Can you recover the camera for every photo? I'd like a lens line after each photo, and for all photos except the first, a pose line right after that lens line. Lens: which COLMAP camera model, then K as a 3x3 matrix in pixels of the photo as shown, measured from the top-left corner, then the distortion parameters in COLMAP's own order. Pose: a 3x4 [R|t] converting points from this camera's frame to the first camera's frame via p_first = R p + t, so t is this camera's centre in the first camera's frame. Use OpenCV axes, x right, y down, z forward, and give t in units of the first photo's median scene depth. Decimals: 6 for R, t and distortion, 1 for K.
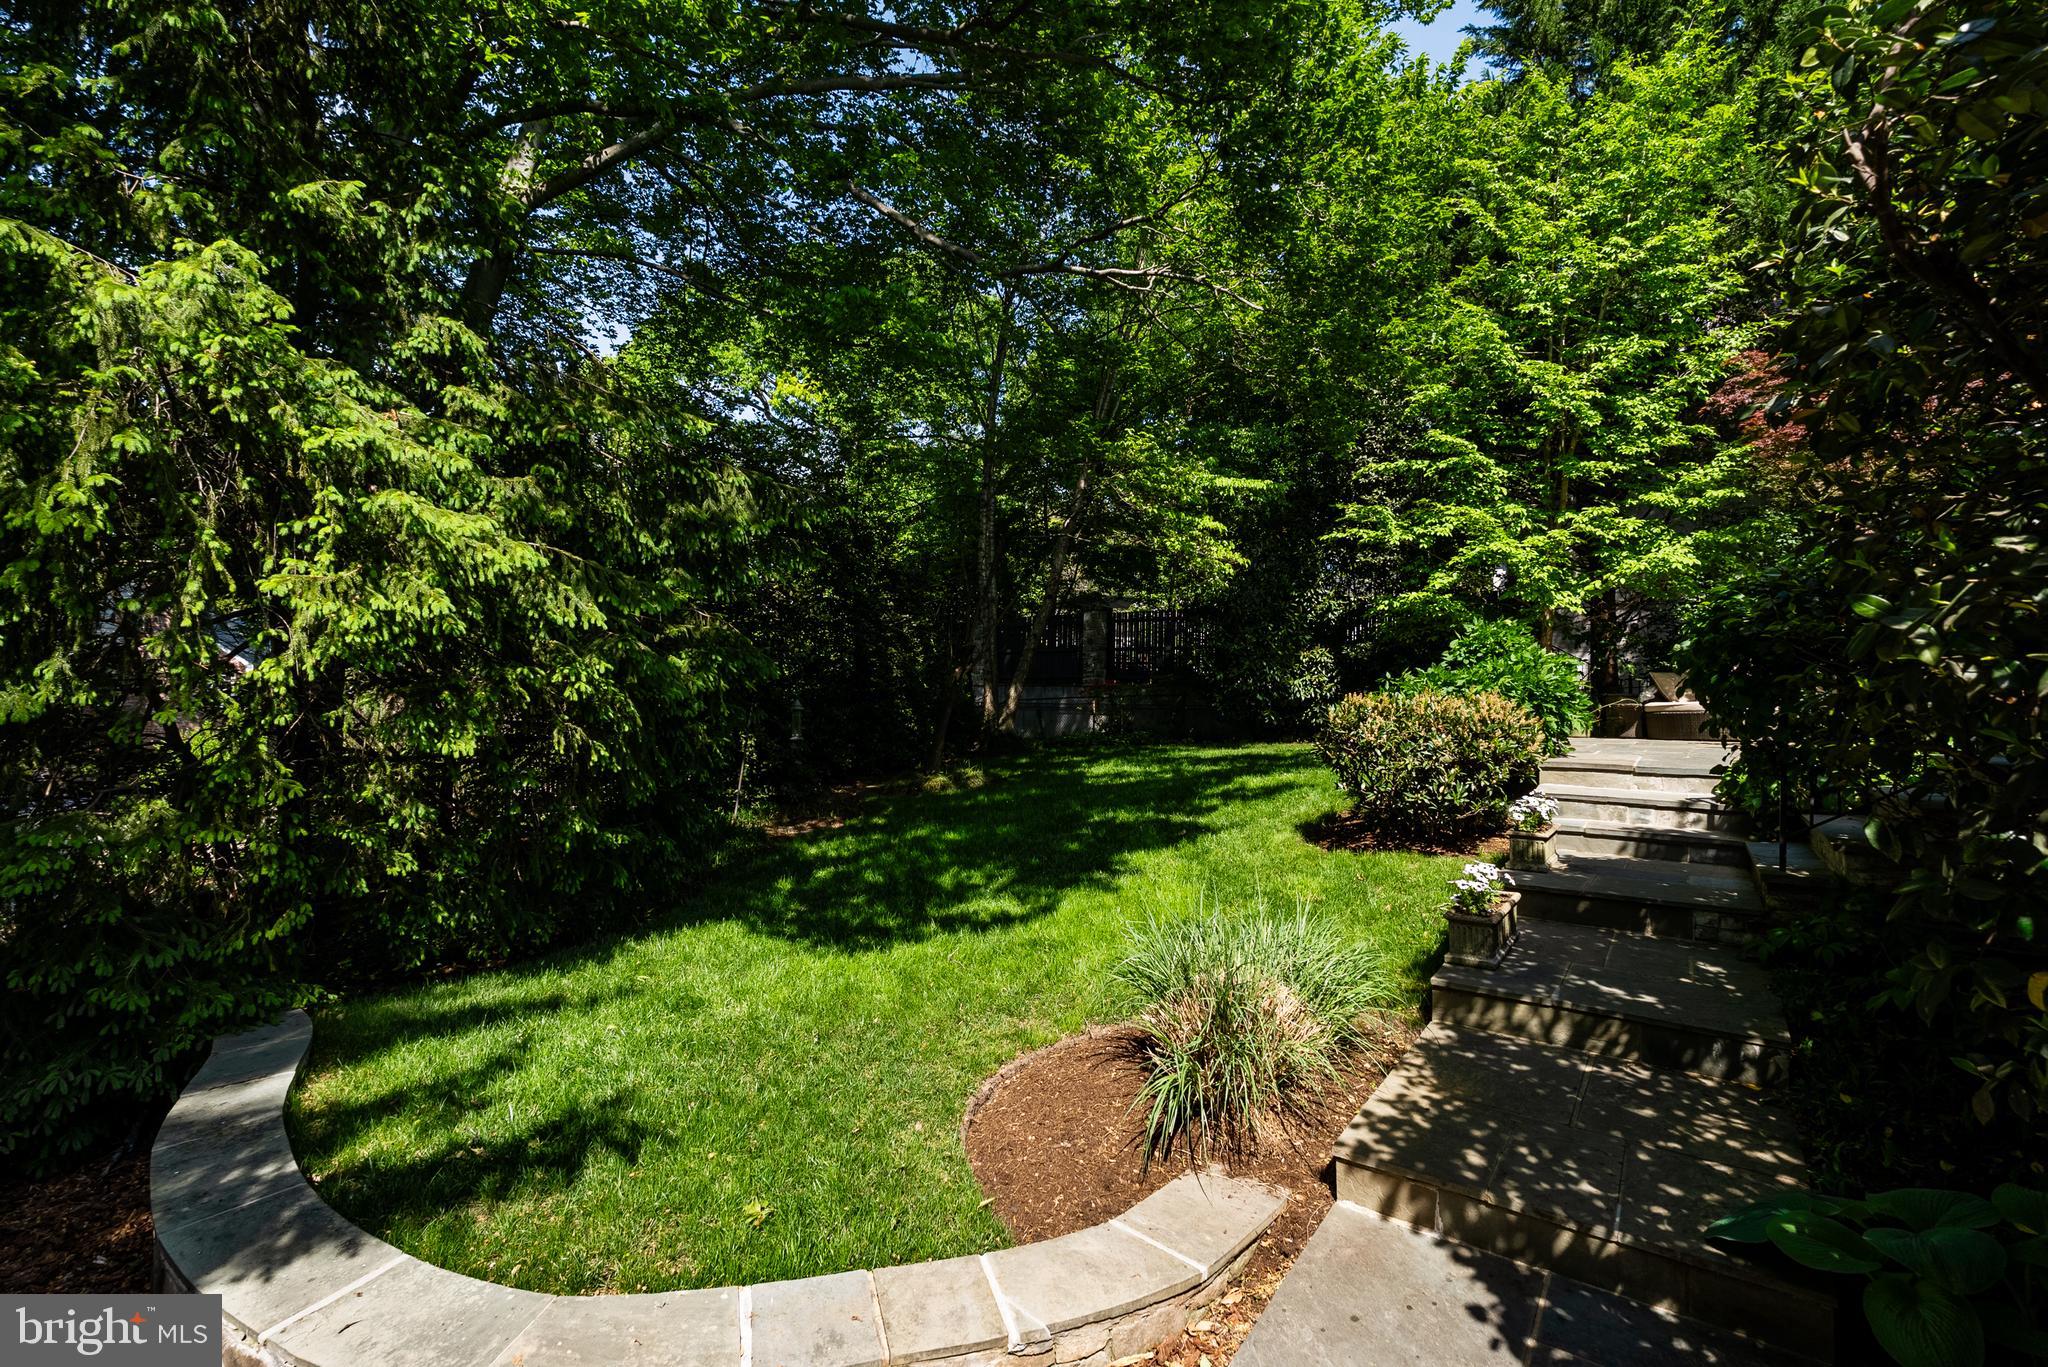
lens RADIAL K [[911.2, 0, 1022.8], [0, 911.2, 669.1], [0, 0, 1]] dist [-0.006739, 0.004376]
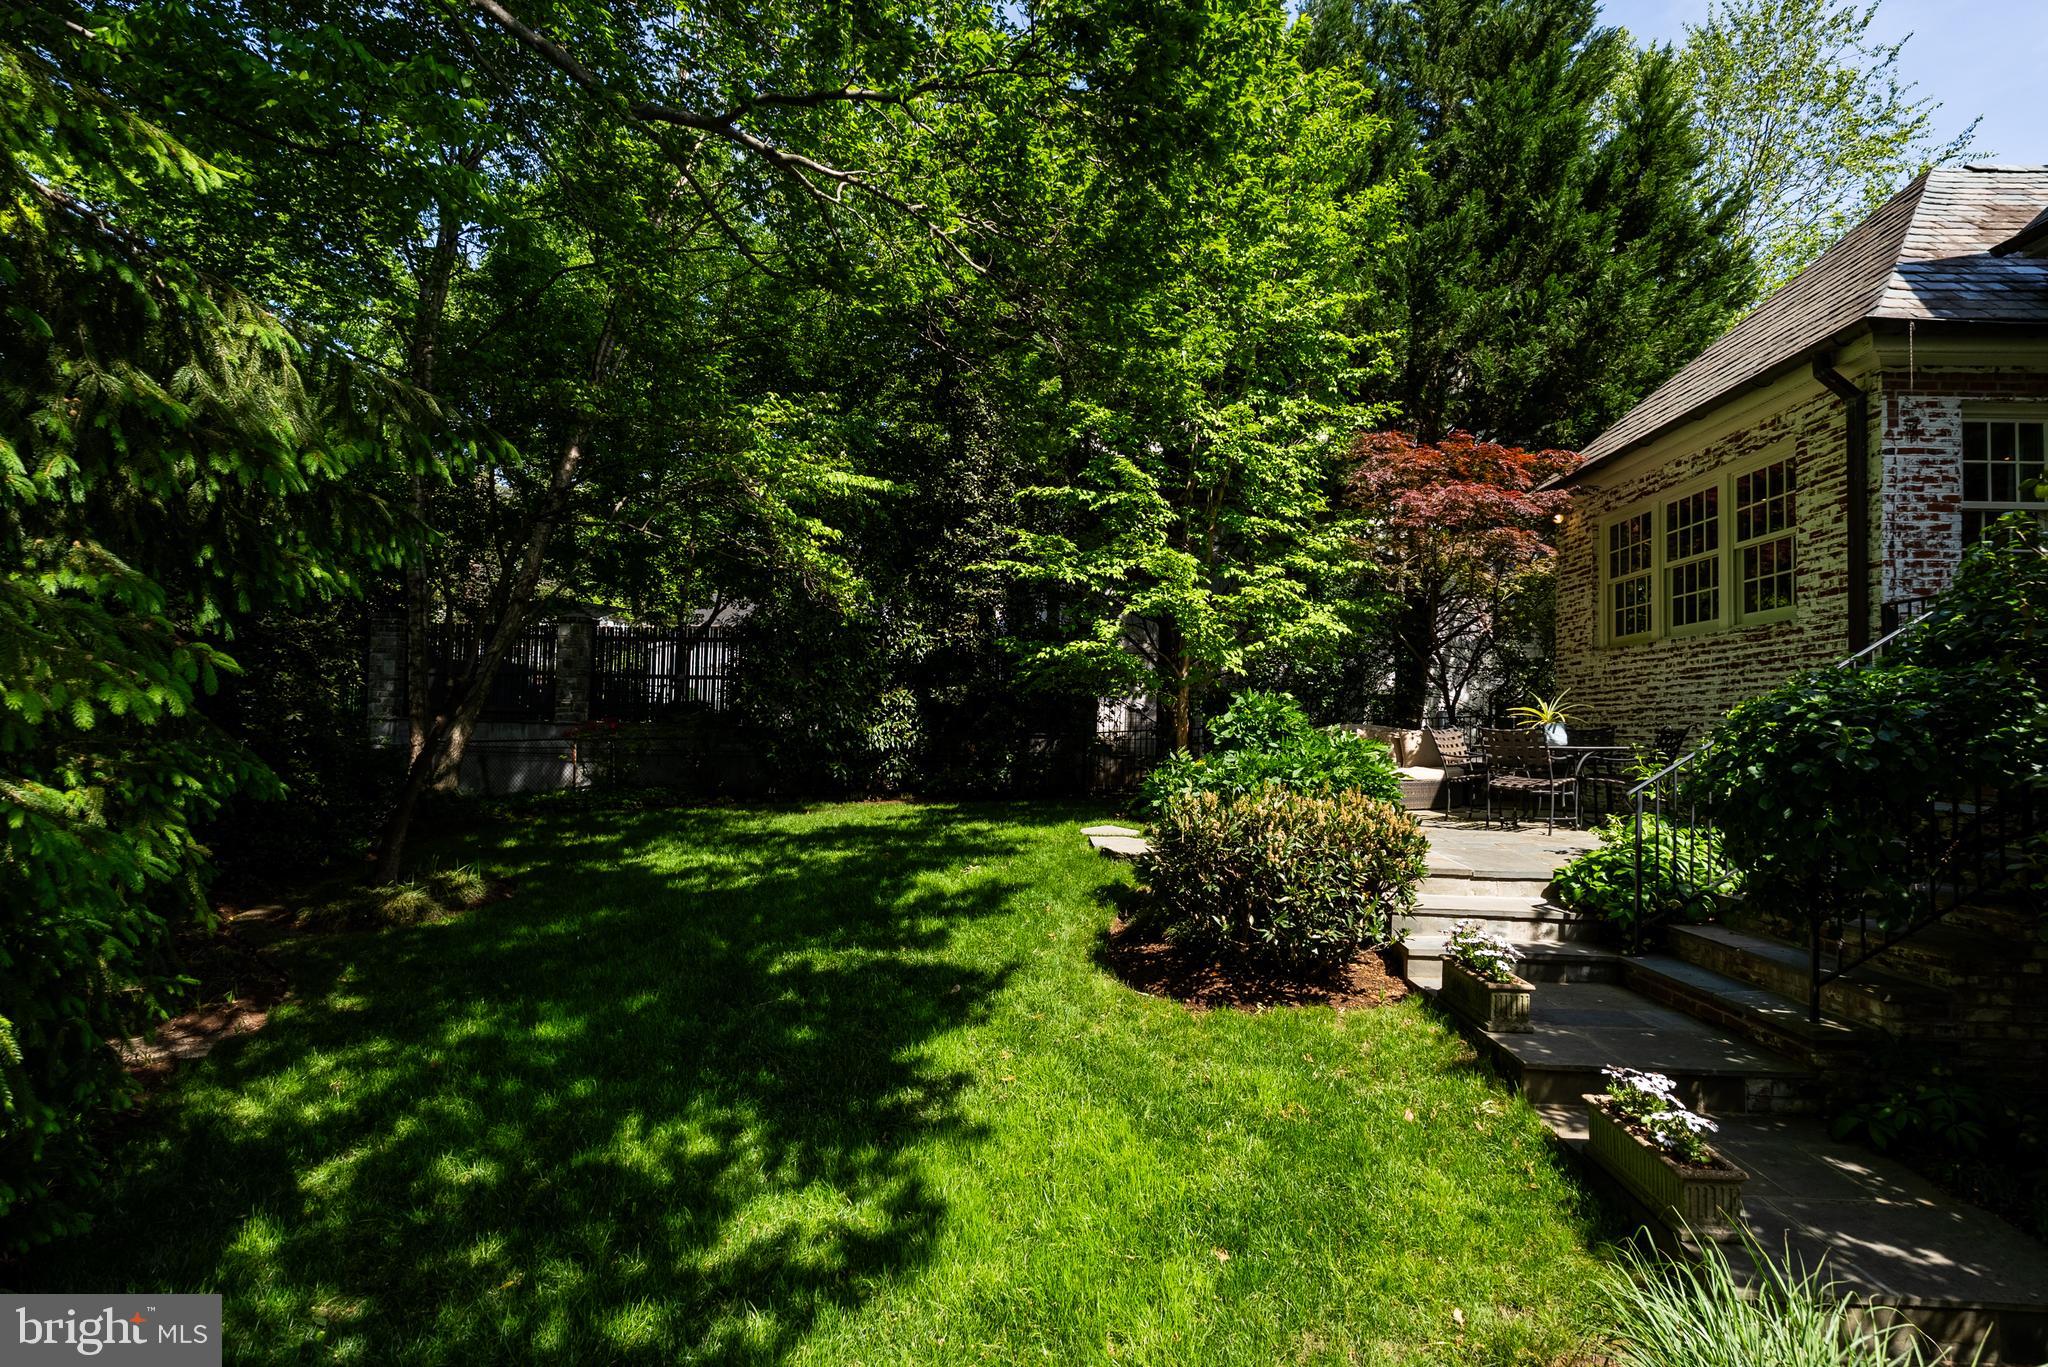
lens RADIAL K [[998.6, 0, 1024.0], [0, 998.6, 683.5], [0, 0, 1]] dist [-0.002493, -0.000216]
pose [[0.830630, 0.030334, 0.555998, -0.163838], [-0.028569, 0.999522, -0.011851, -0.034673], [-0.556092, -0.006040, 0.831099, 0.267203]]
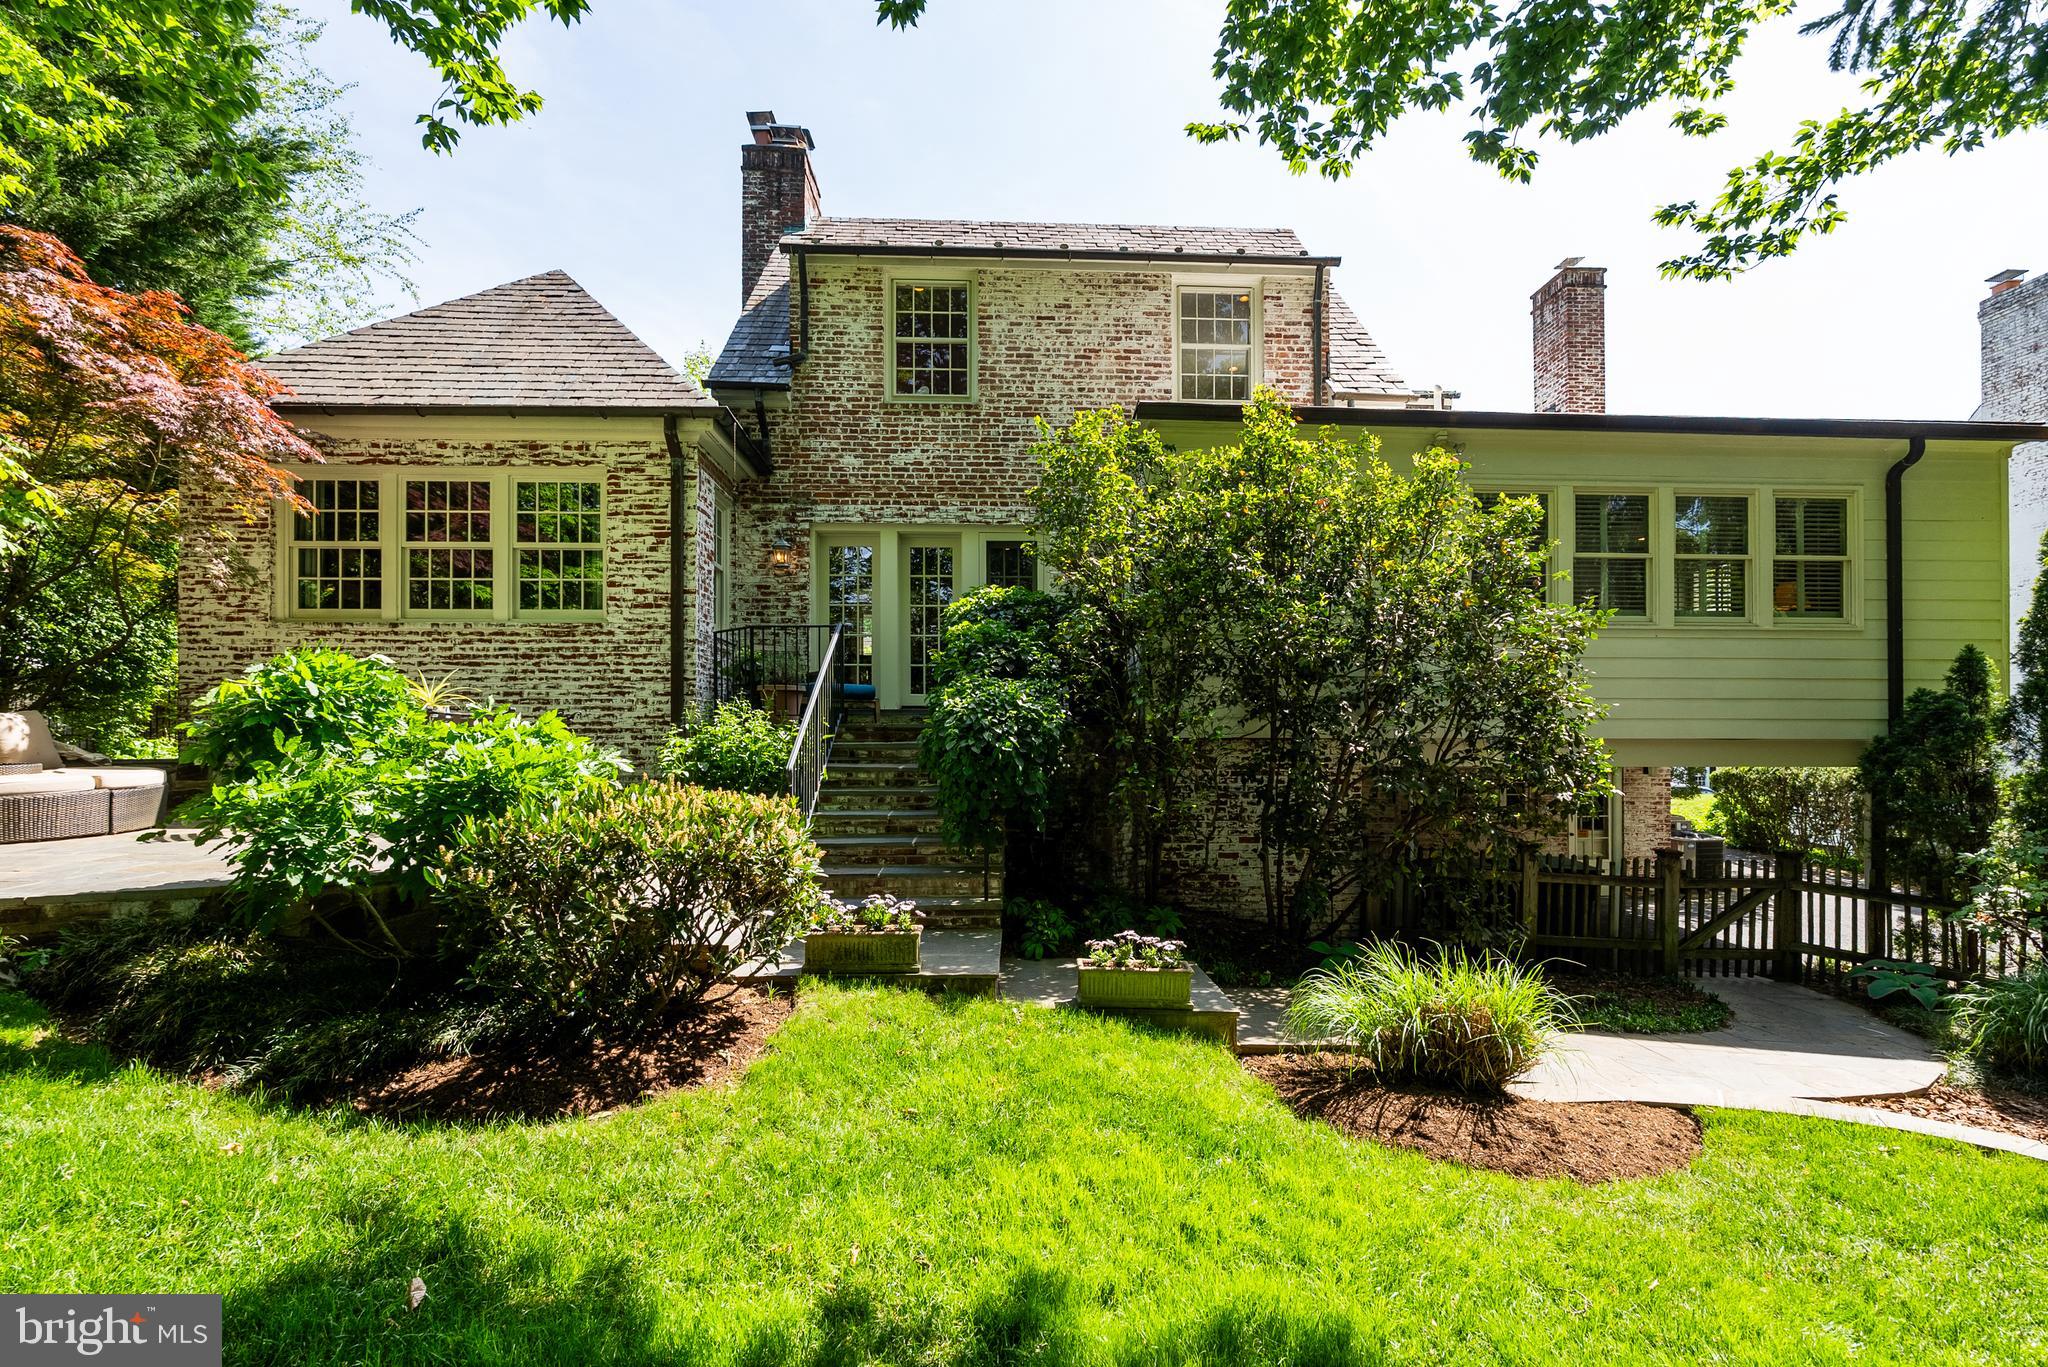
lens RADIAL K [[932.2, 0, 1029.7], [0, 932.2, 722.5], [0, 0, 1]] dist [-0.000120, 0.000920]
pose [[-0.633635, 0.003588, 0.773624, -0.148730], [-0.034608, 0.998857, -0.032977, -0.004632], [-0.772858, -0.047669, -0.632786, 0.812465]]
